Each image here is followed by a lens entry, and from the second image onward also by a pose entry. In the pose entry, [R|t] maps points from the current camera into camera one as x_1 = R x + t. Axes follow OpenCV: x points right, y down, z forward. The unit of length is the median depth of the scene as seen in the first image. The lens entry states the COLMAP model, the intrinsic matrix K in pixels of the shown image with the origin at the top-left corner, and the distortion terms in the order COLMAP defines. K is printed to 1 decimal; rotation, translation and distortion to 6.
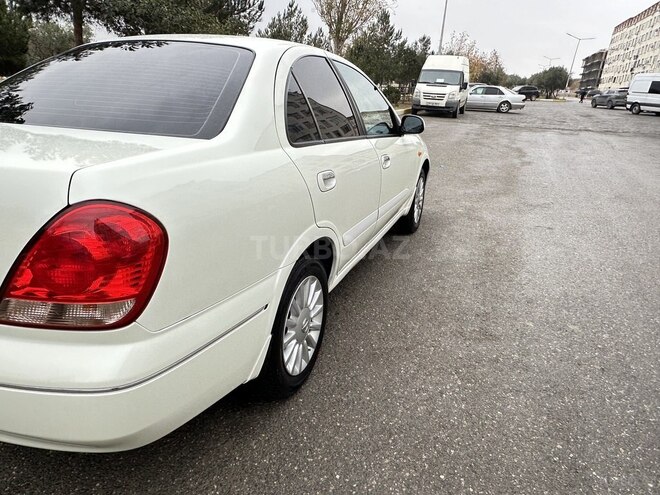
lens RADIAL K [[457.1, 0, 323.6], [0, 457.1, 248.6], [0, 0, 1]] dist [-0.009084, 0.003889]
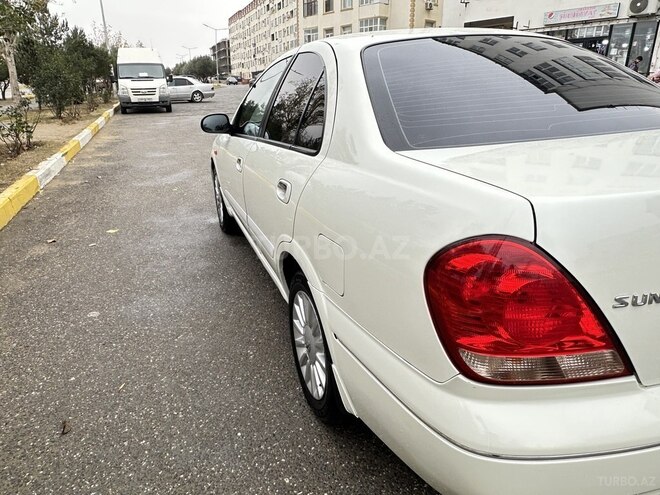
lens RADIAL K [[456.9, 0, 320.9], [0, 456.9, 251.3], [0, 0, 1]] dist [-0.006925, 0.001169]
pose [[0.752798, -0.288608, 0.591609, -0.133628], [0.275771, 0.954360, 0.114664, -0.024312], [-0.597701, 0.076829, 0.798030, 0.050183]]
